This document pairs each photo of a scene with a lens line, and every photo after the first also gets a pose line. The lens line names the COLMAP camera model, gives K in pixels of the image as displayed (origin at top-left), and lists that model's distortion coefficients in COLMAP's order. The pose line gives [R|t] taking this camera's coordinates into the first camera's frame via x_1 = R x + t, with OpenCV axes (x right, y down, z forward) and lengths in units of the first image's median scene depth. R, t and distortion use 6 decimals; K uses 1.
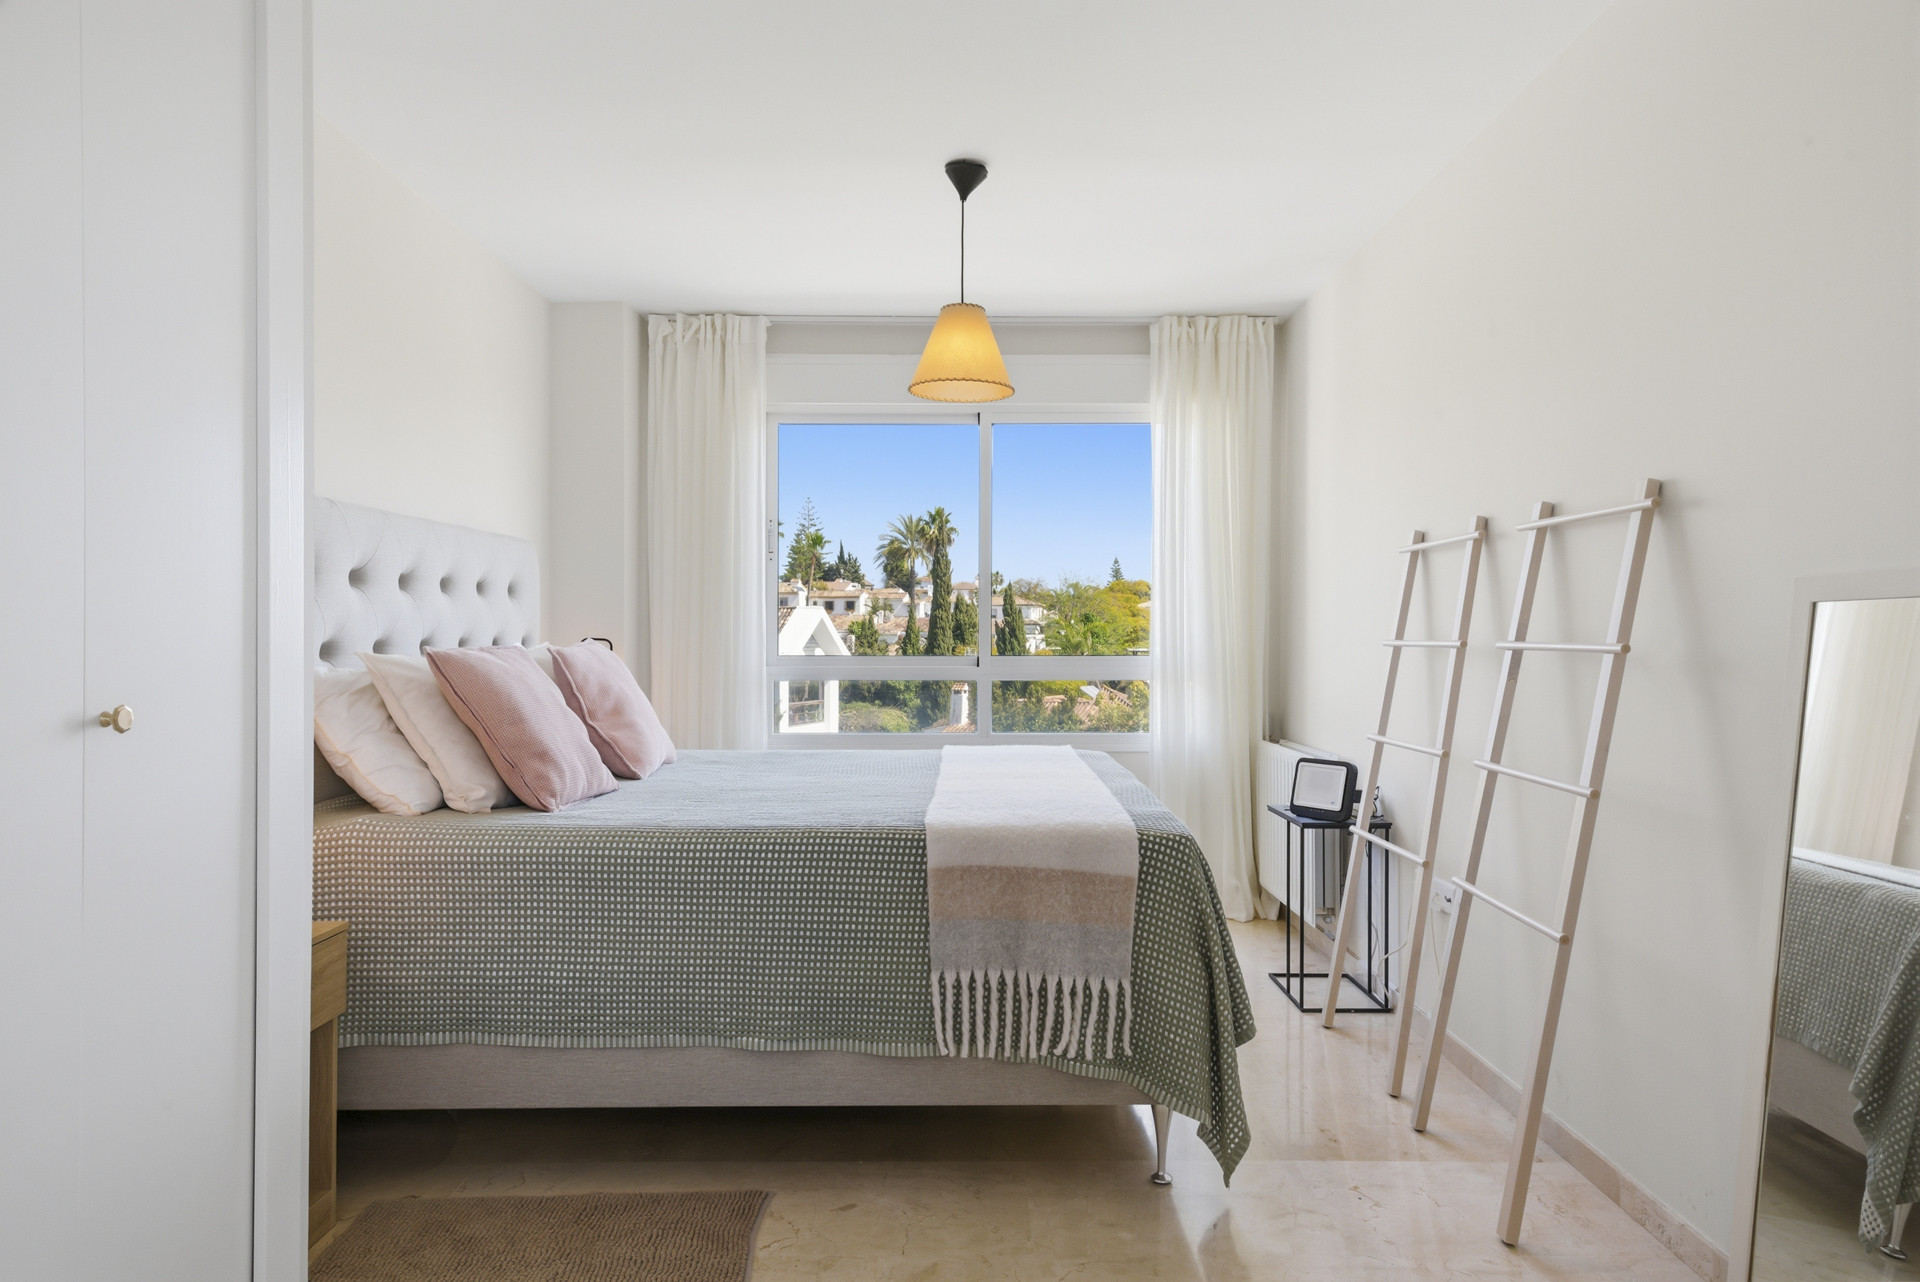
lens RADIAL K [[1259.1, 0, 978.1], [0, 1259.1, 631.4], [0, 0, 1]] dist [0.037960, -0.005935]
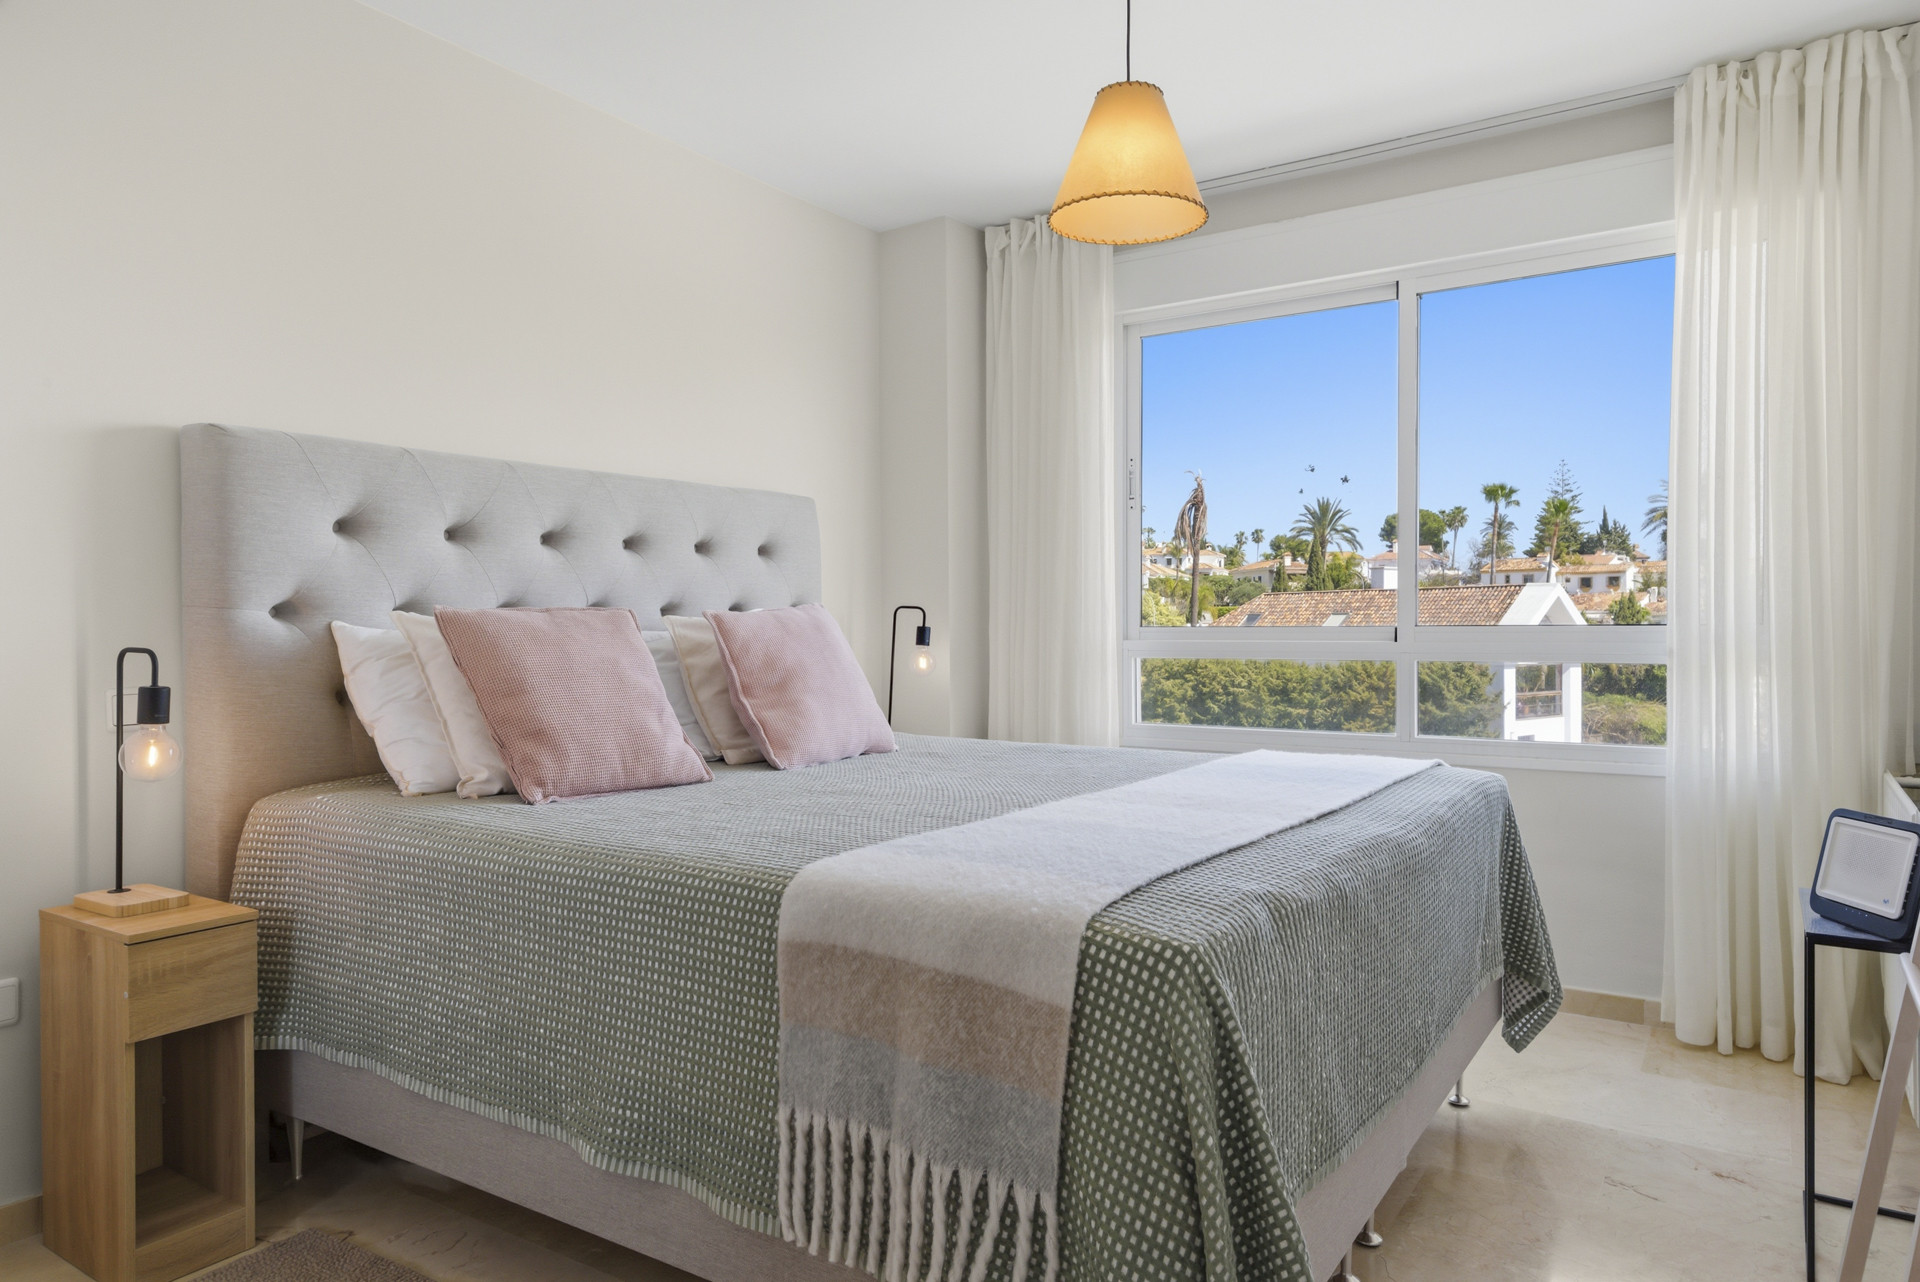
lens RADIAL K [[1259.1, 0, 952.7], [0, 1259.1, 638.1], [0, 0, 1]] dist [0.037960, -0.005935]
pose [[0.820086, 0.002353, -0.572235, 0.220429], [0.007478, 0.999862, 0.014828, 0.014851], [0.572191, -0.016440, 0.819956, 0.294337]]
